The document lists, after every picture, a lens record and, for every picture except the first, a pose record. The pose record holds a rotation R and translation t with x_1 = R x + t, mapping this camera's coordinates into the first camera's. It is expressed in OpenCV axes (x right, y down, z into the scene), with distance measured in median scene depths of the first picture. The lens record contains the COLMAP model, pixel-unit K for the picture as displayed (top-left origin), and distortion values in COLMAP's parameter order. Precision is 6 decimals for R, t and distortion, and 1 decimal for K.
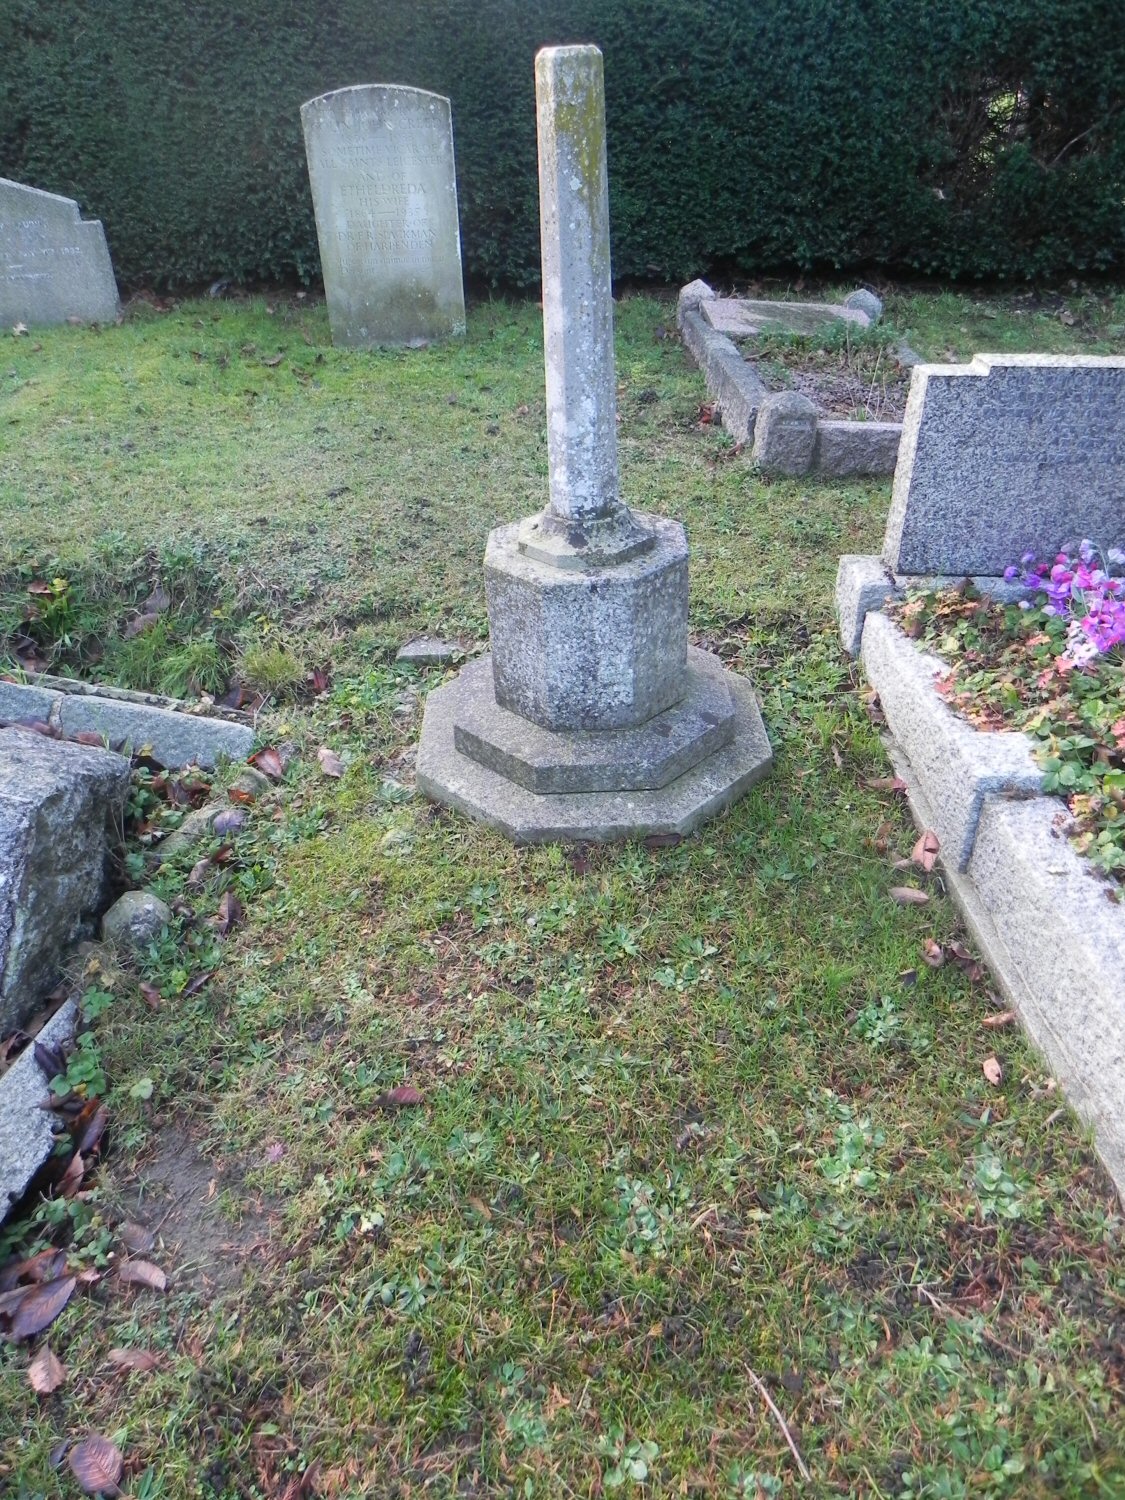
lens RADIAL K [[1130.6, 0, 548.8], [0, 1130.6, 728.6], [0, 0, 1]] dist [-0.006437, -0.008667]
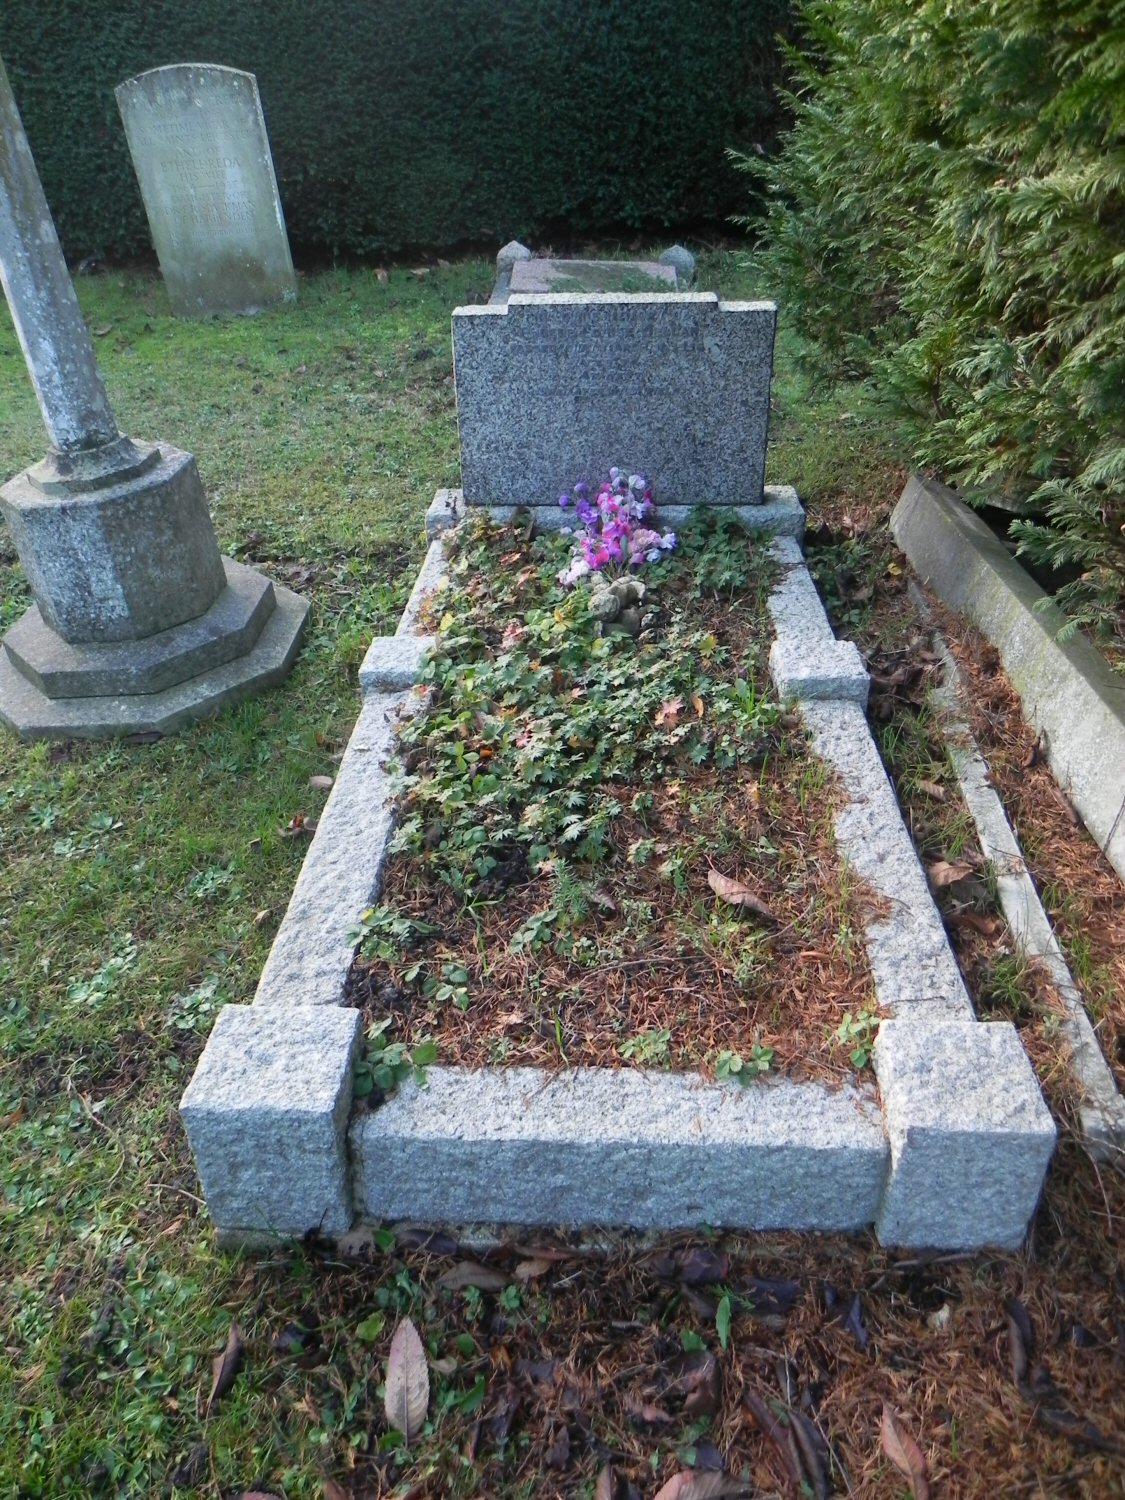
lens RADIAL K [[1130.2, 0, 545.8], [0, 1130.2, 733.7], [0, 0, 1]] dist [-0.015923, 0.001391]
pose [[0.997527, 0.000511, -0.070287, 0.242377], [0.001099, 0.999738, 0.022869, 0.029425], [0.070280, -0.022890, 0.997265, -0.035607]]
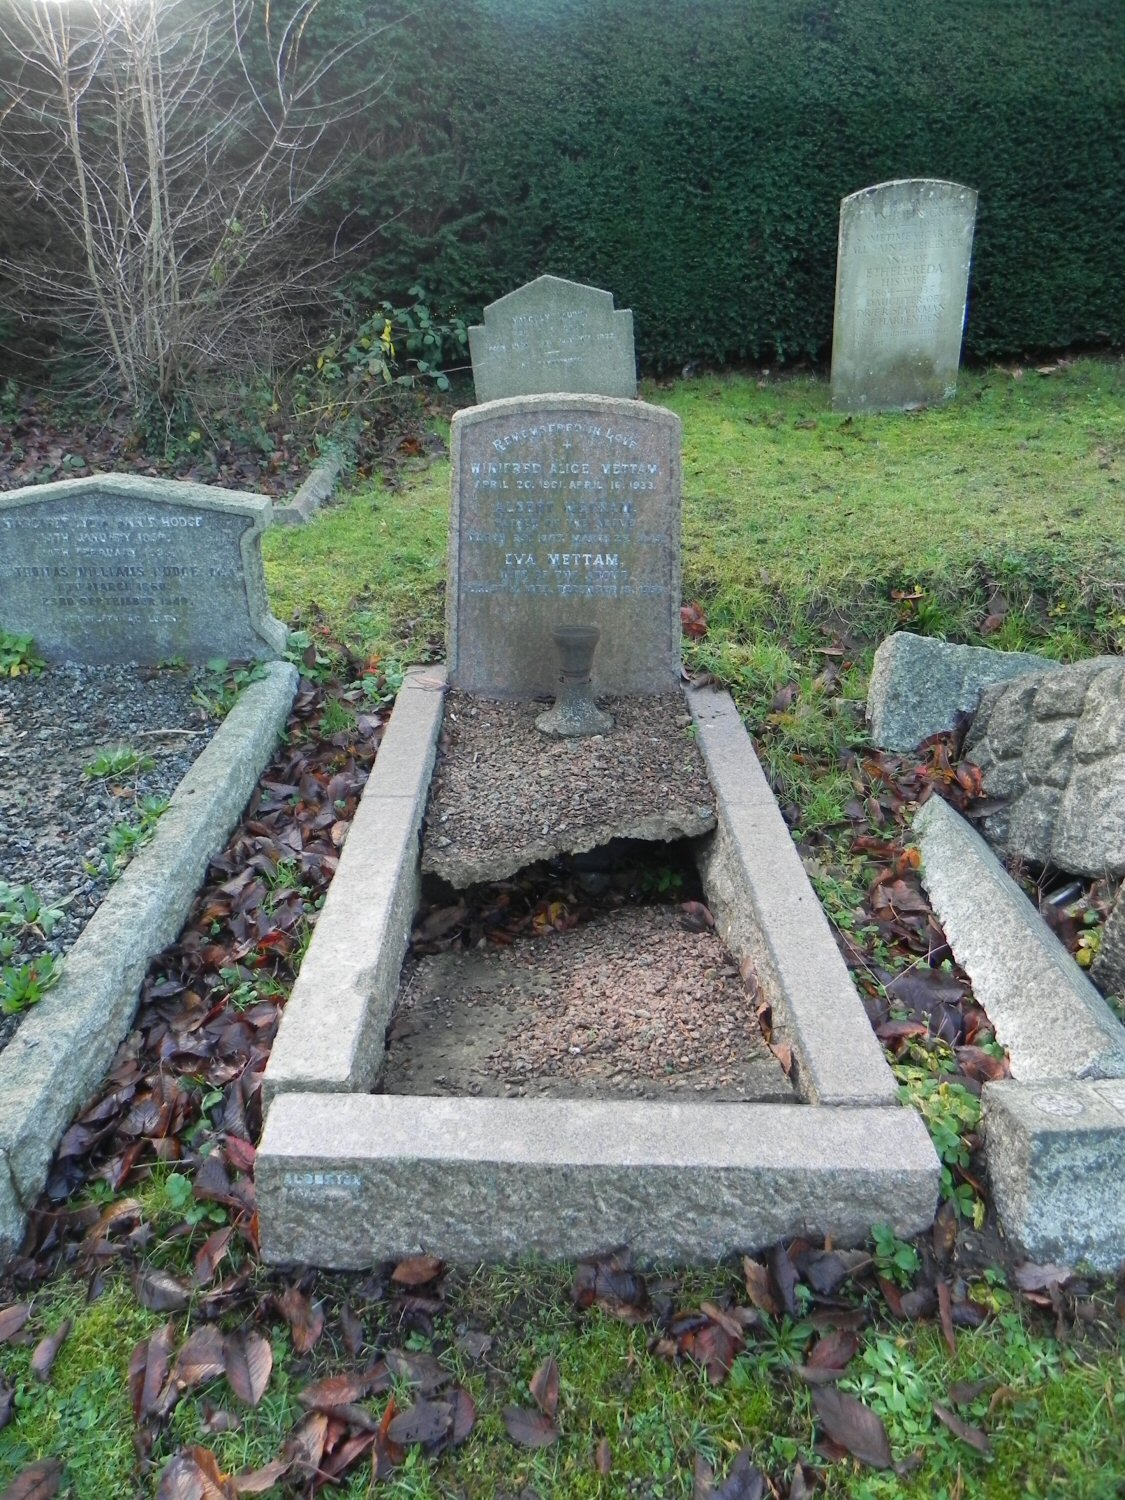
lens RADIAL K [[1130.6, 0, 548.8], [0, 1130.6, 728.6], [0, 0, 1]] dist [-0.006437, -0.008667]
pose [[0.998919, -0.032372, -0.033347, -0.463793], [0.029278, 0.995564, -0.089418, 0.060670], [0.036093, 0.088345, 0.995436, -0.079862]]
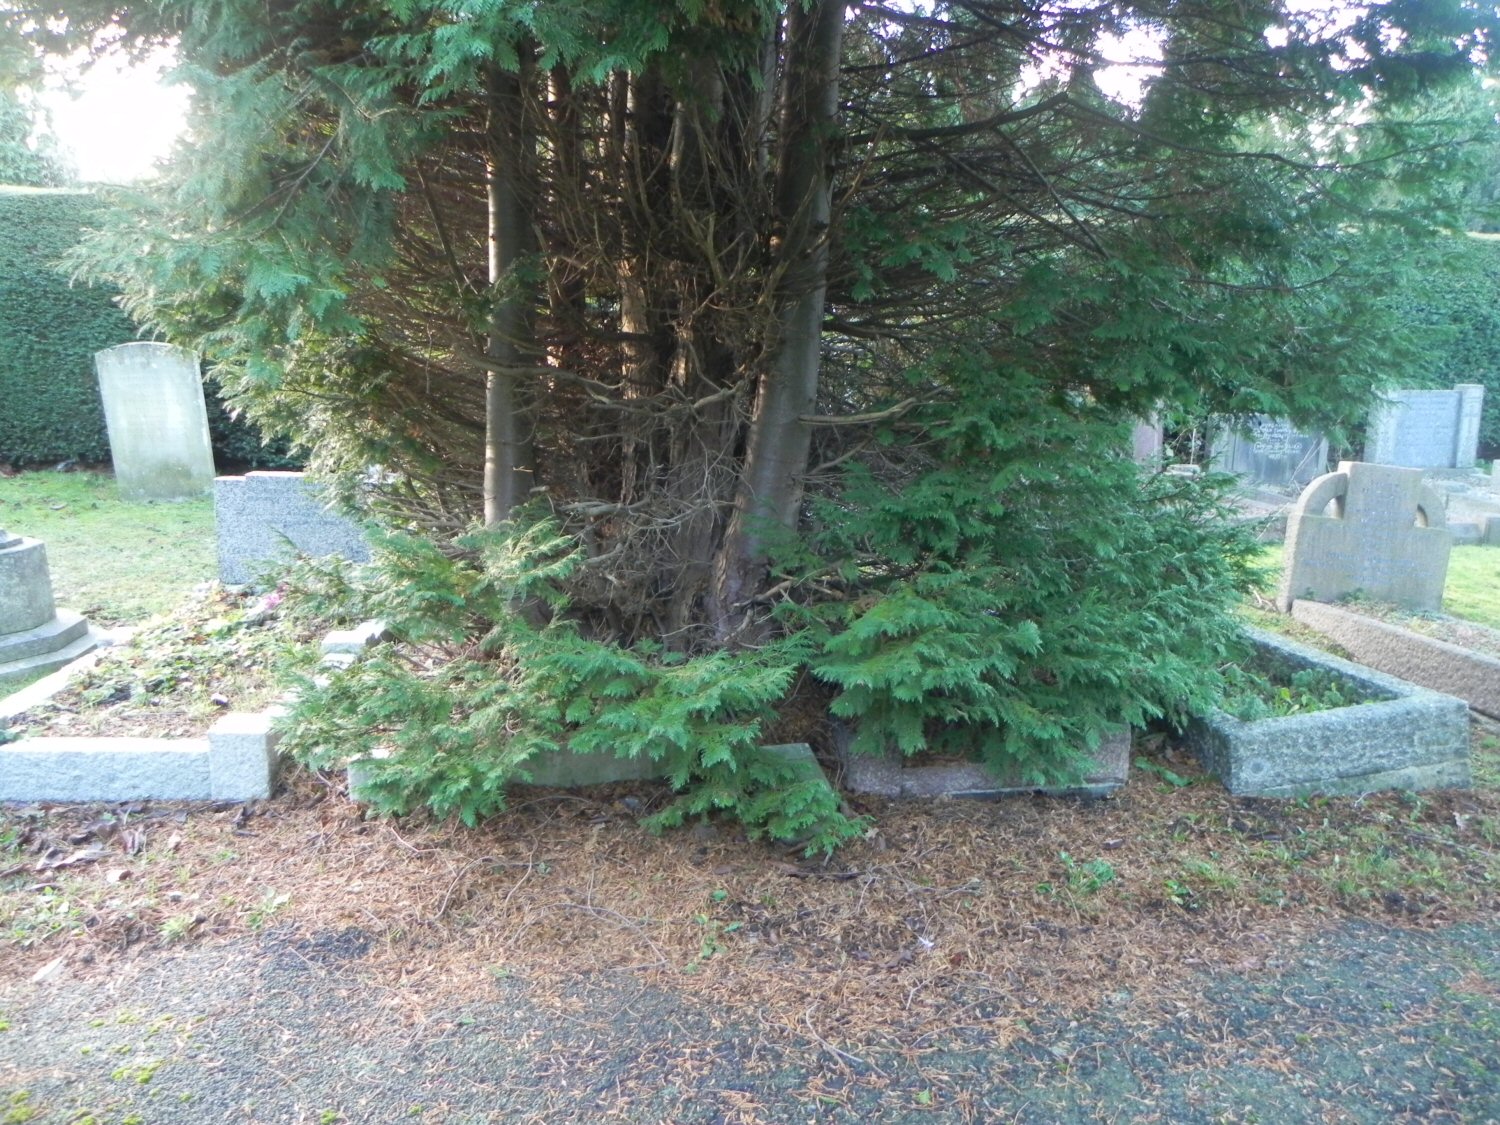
lens RADIAL K [[1130.2, 0, 784.7], [0, 1130.2, 557.6], [0, 0, 1]] dist [-0.015923, 0.001391]
pose [[0.995763, 0.008001, 0.091610, 0.559603], [0.022363, 0.945234, -0.325626, 0.234432], [-0.089198, 0.326295, 0.941050, -0.439688]]
